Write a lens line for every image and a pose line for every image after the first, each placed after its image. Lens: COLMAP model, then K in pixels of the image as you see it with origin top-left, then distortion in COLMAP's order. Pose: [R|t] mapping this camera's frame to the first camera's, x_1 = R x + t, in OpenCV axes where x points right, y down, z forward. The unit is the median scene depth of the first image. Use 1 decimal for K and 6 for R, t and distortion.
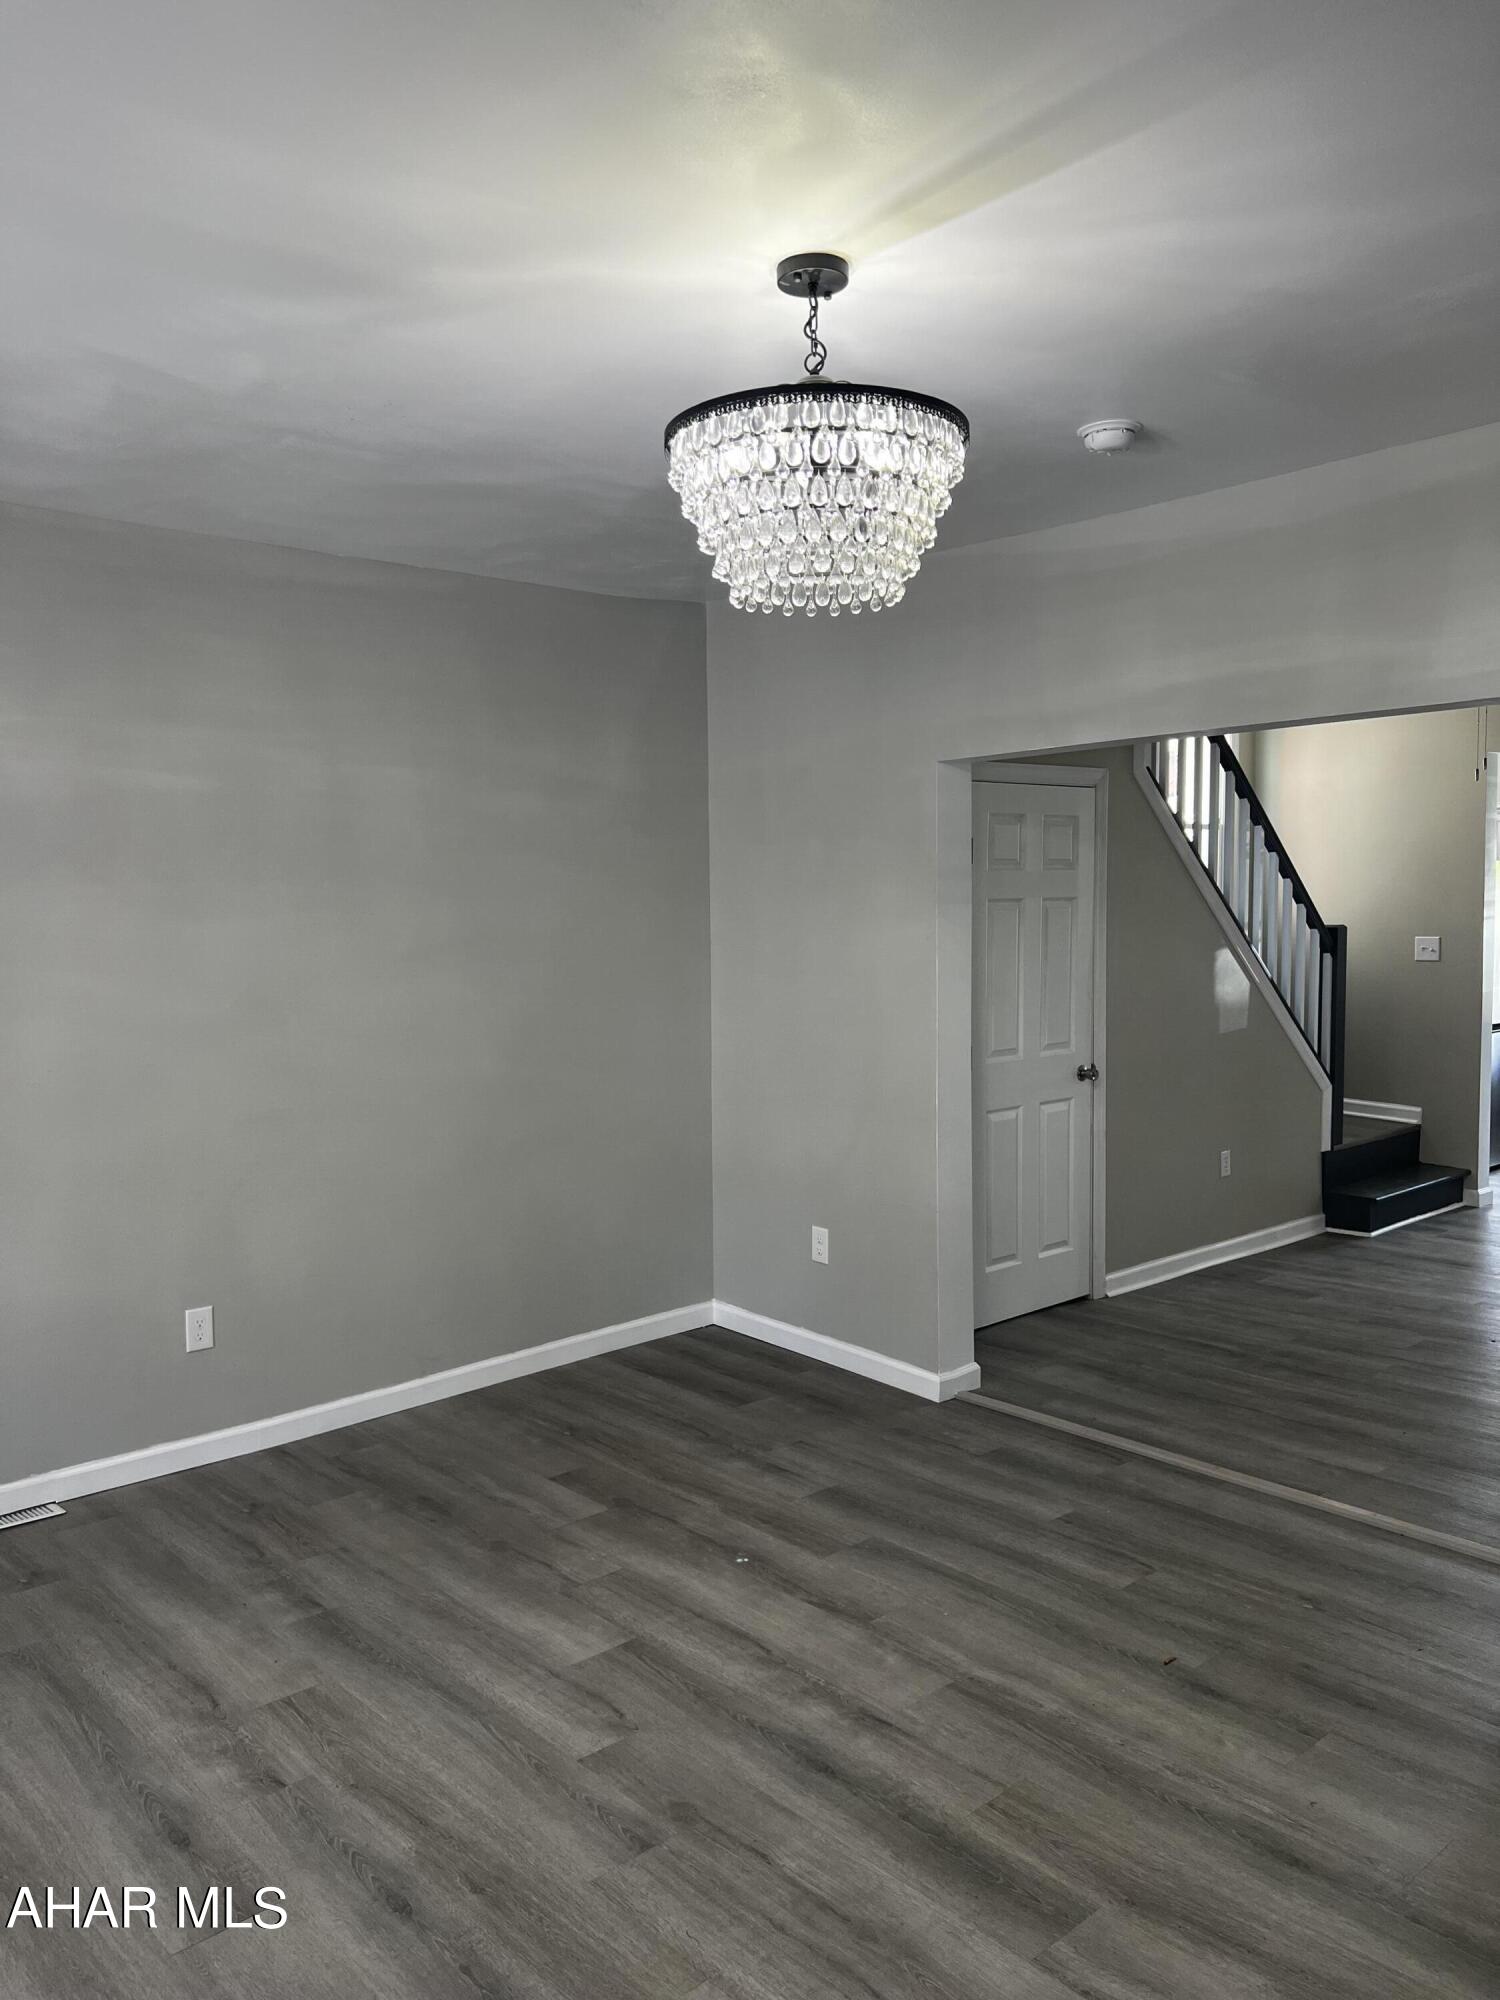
lens RADIAL K [[1504.2, 0, 762.6], [0, 1504.2, 1015.2], [0, 0, 1]] dist [0.021341, -0.006970]
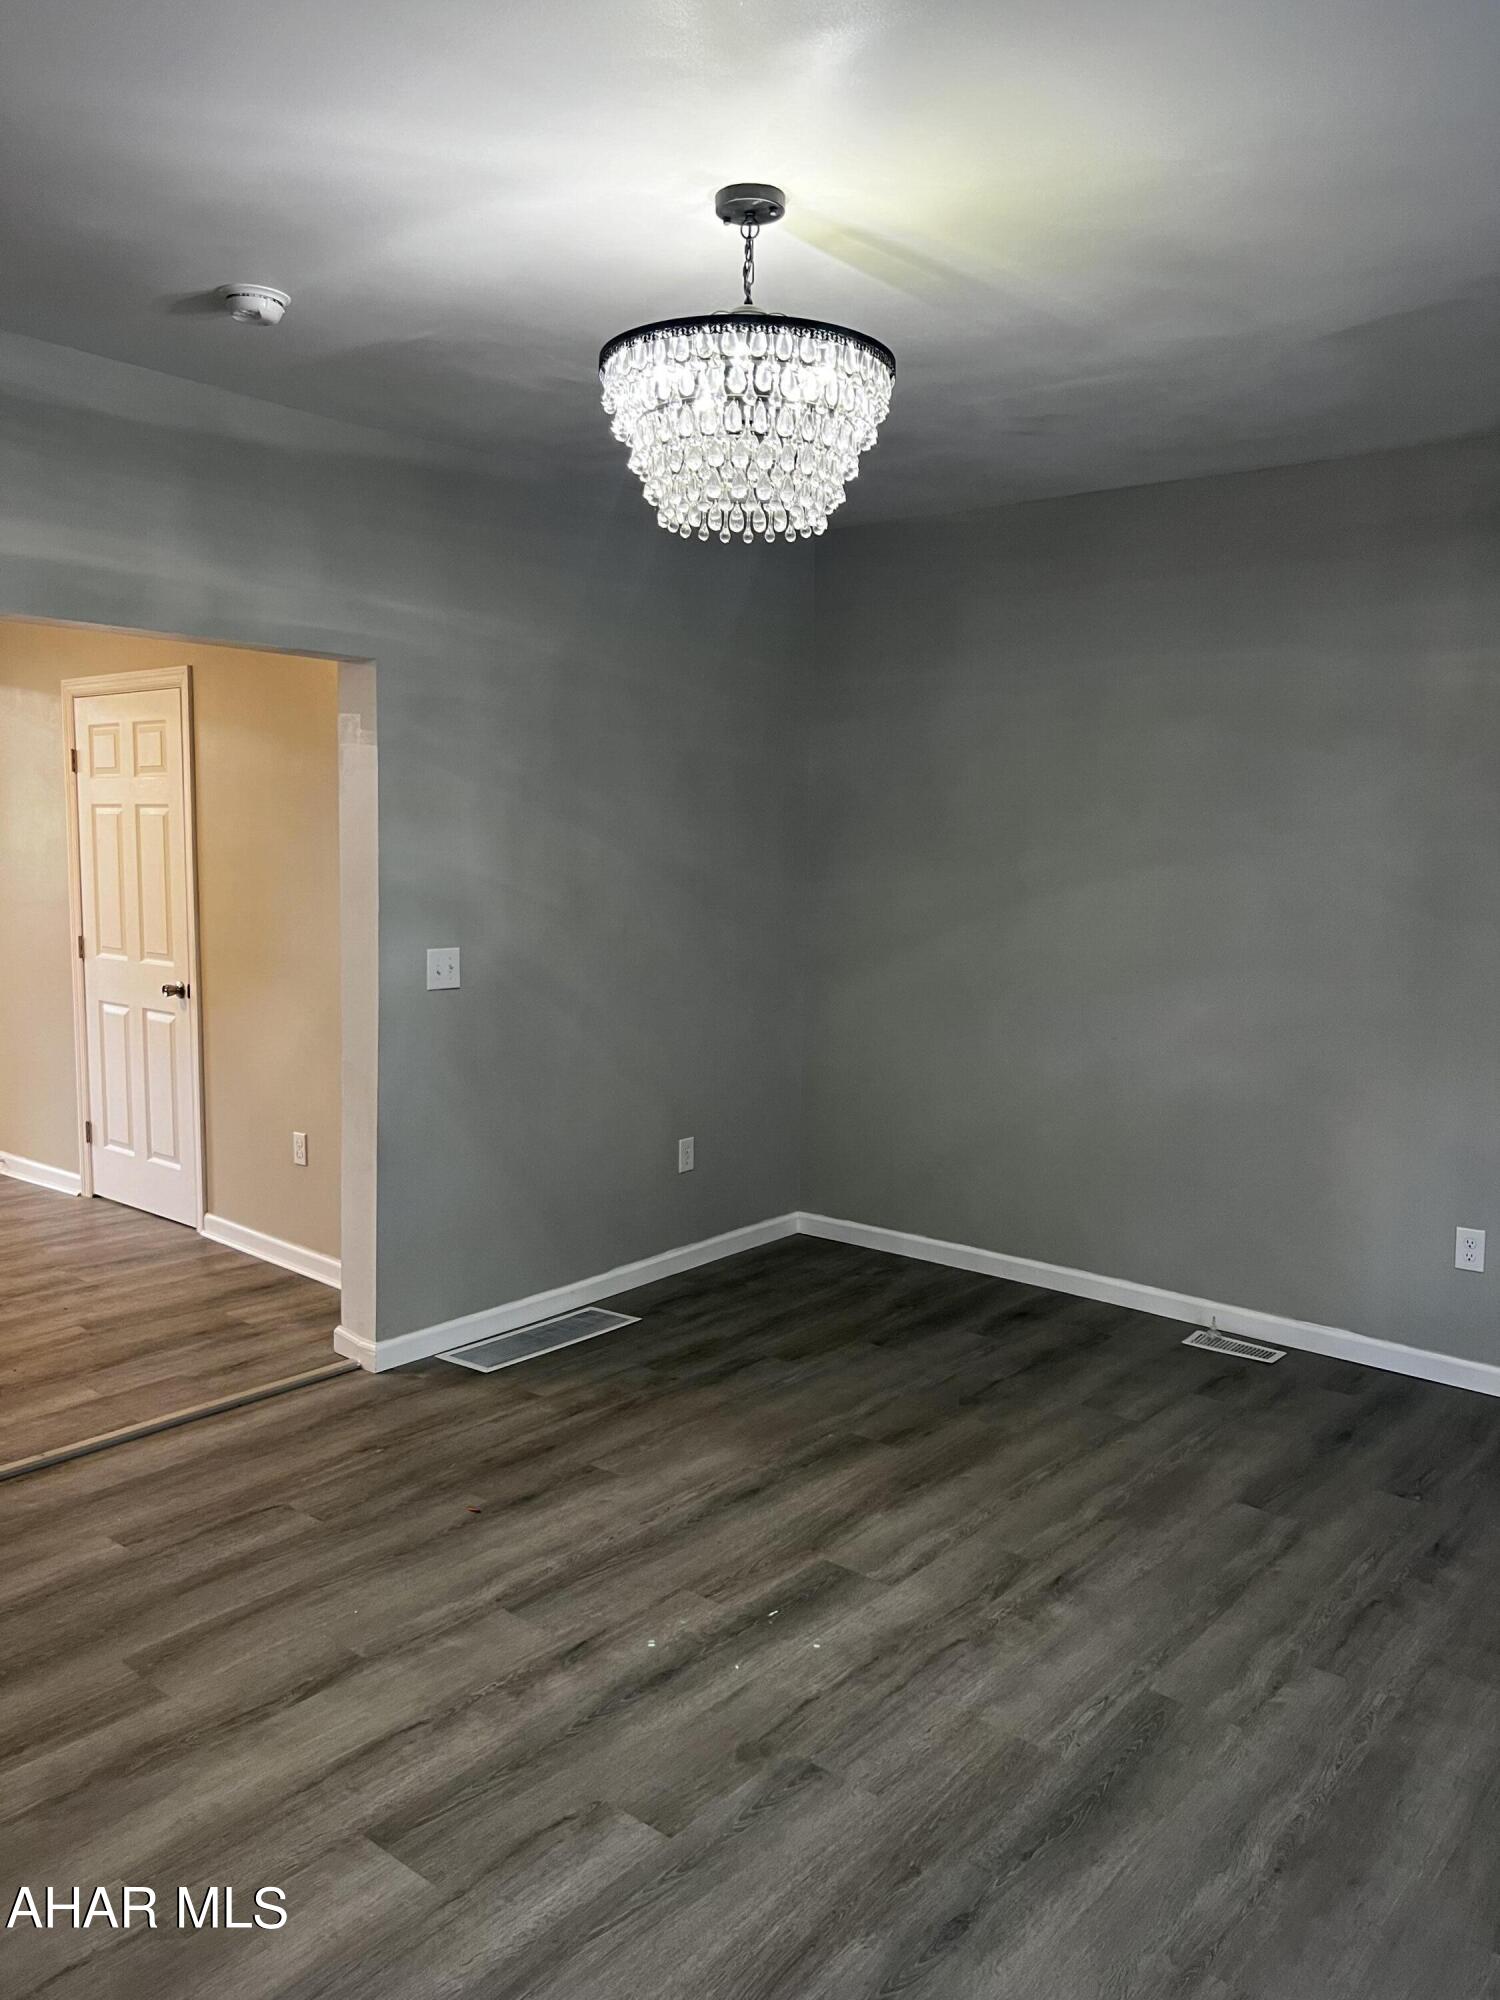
lens RADIAL K [[1504.2, 0, 754.5], [0, 1504.2, 993.3], [0, 0, 1]] dist [0.021341, -0.006970]
pose [[-0.139414, -0.093338, 0.985825, -0.871834], [0.058121, 0.993060, 0.102243, -0.051213], [-0.988527, 0.071551, -0.133022, 0.987760]]
